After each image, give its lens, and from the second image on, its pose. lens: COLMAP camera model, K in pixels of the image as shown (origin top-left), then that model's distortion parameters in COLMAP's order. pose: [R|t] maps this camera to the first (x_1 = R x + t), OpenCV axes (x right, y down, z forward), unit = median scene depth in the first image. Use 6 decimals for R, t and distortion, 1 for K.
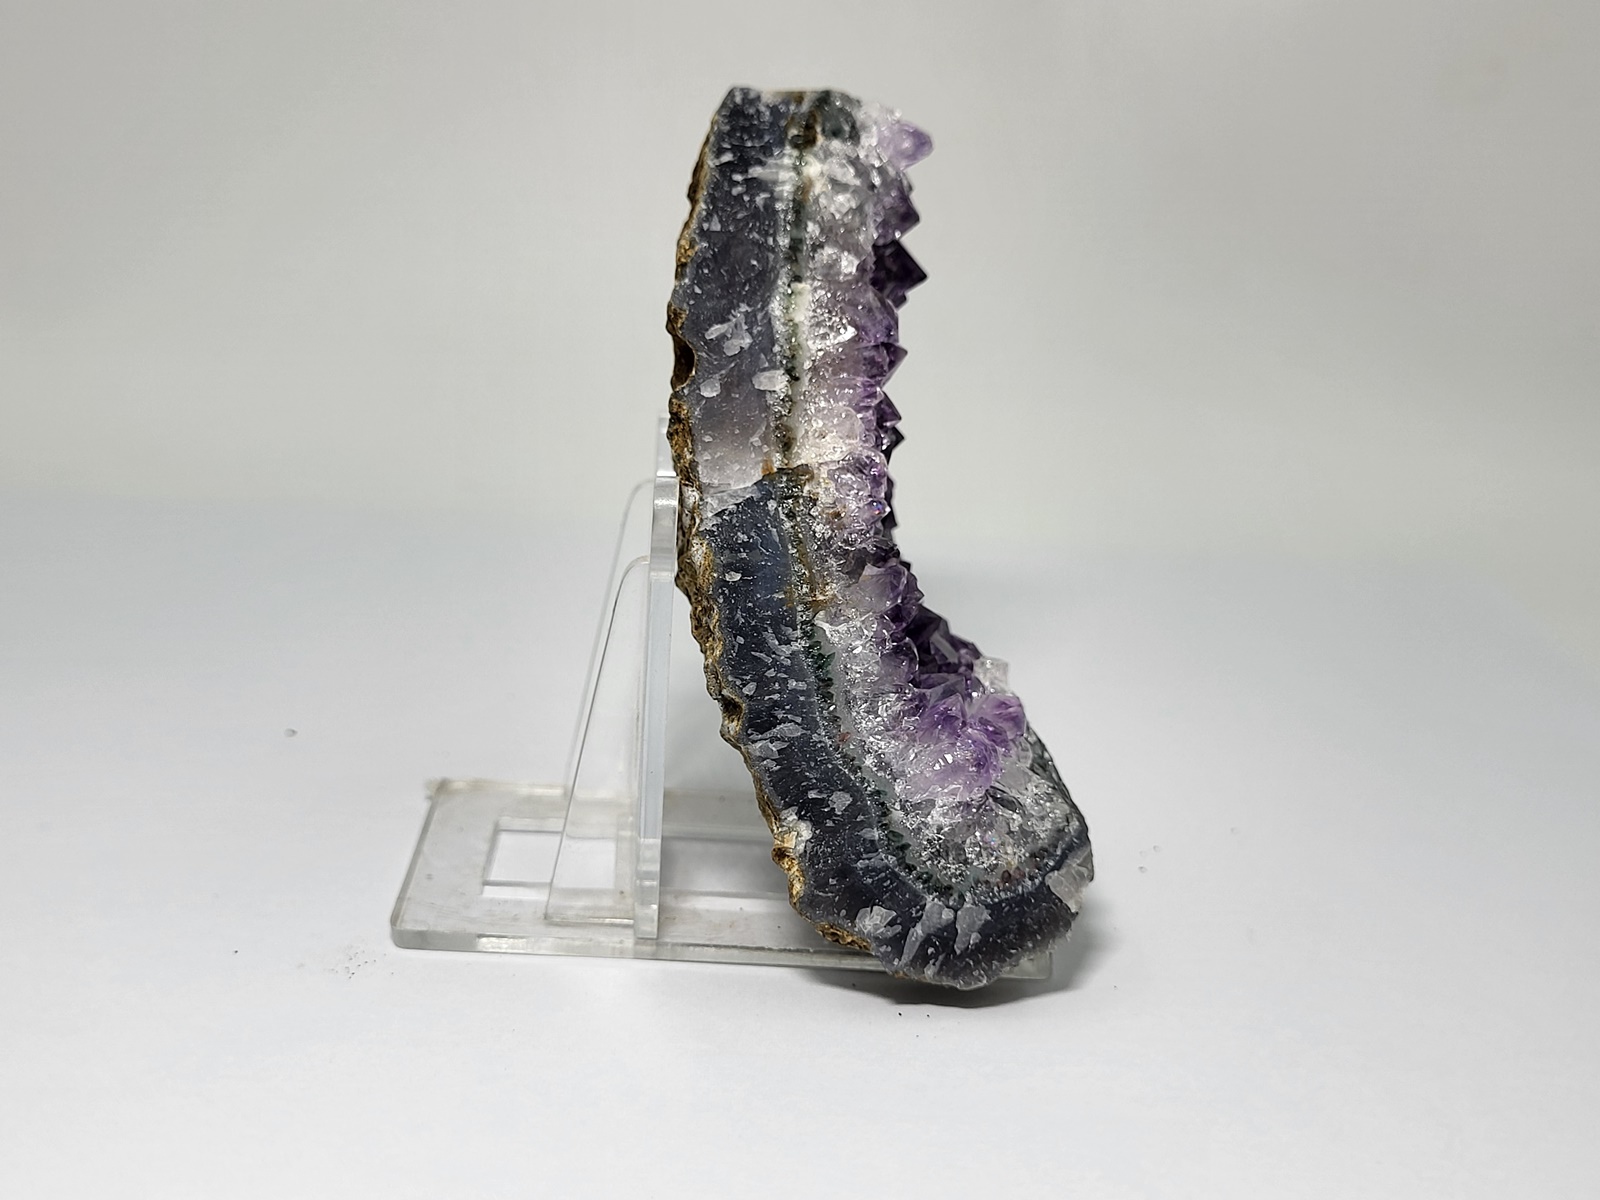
lens RADIAL K [[1226.7, 0, 801.2], [0, 1226.7, 605.1], [0, 0, 1]] dist [0.072677, 0.000772]
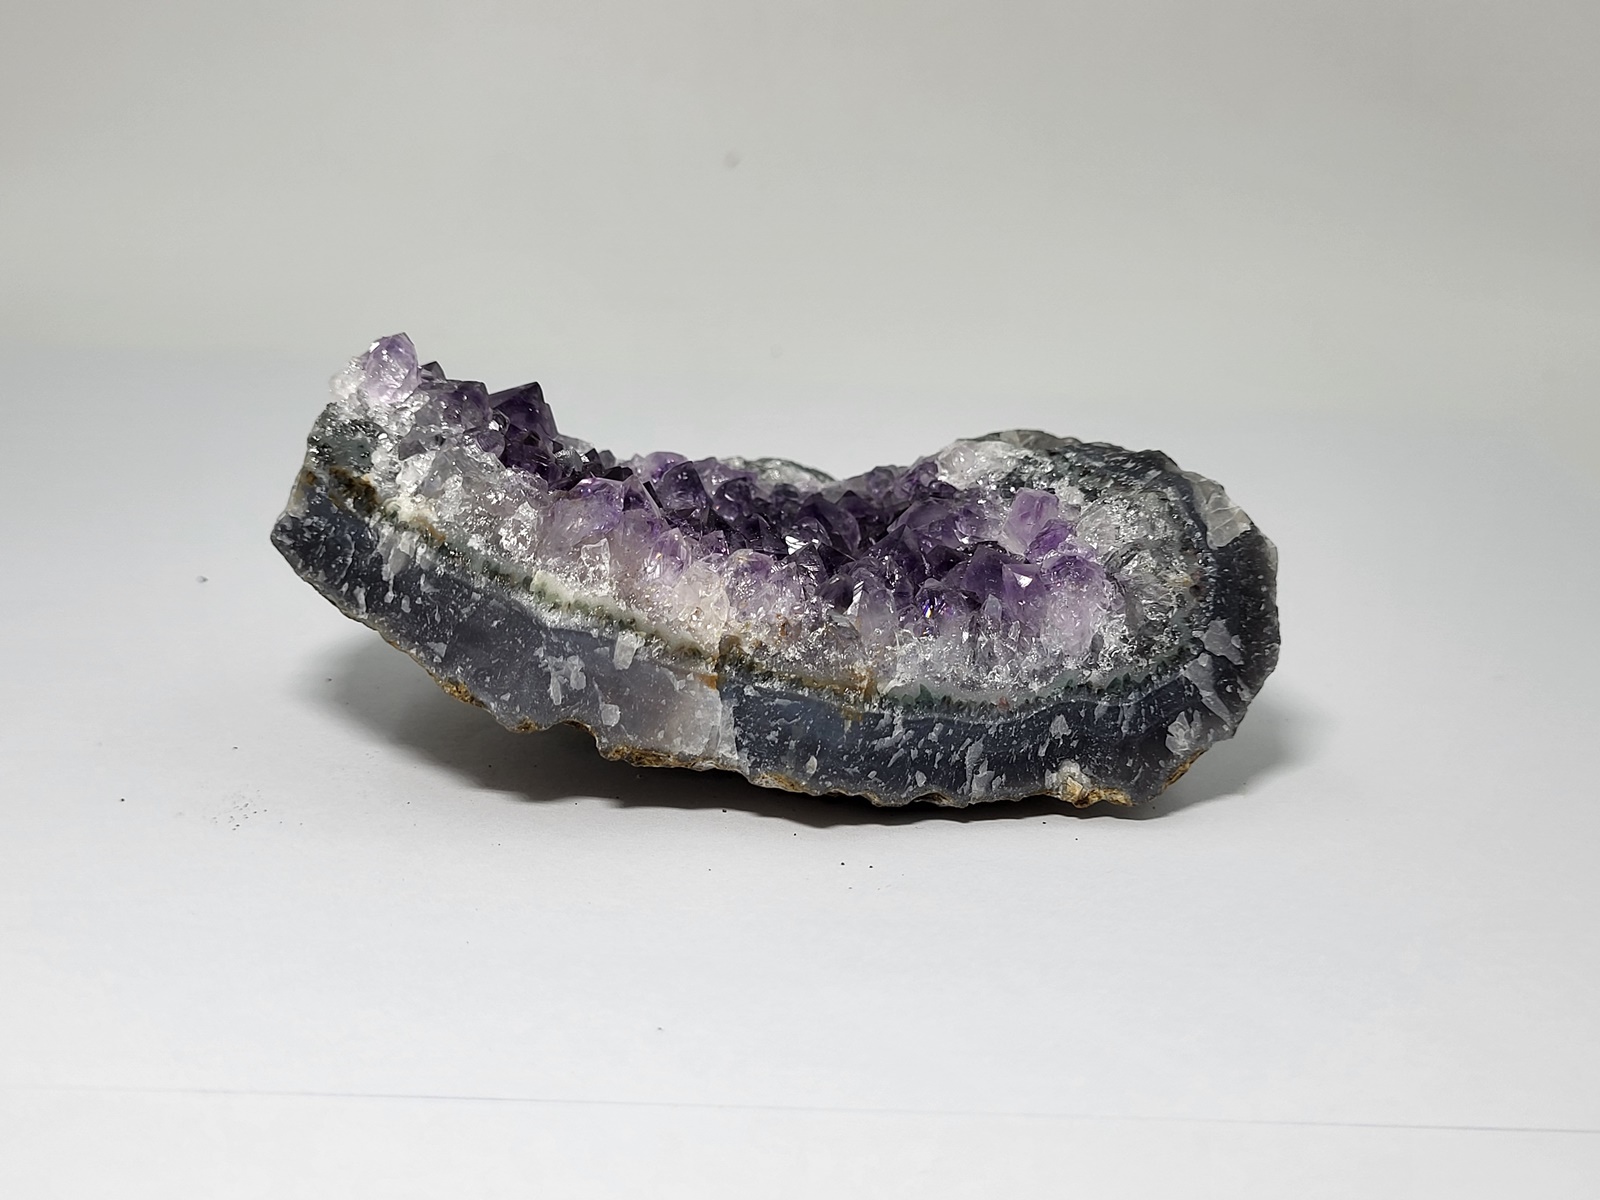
lens RADIAL K [[1226.7, 0, 795.8], [0, 1226.7, 601.1], [0, 0, 1]] dist [0.072677, 0.000772]
pose [[0.376095, -0.917149, -0.131872, 0.172515], [0.918809, 0.350749, 0.181014, -0.239915], [-0.119763, -0.189243, 0.974599, 0.105976]]
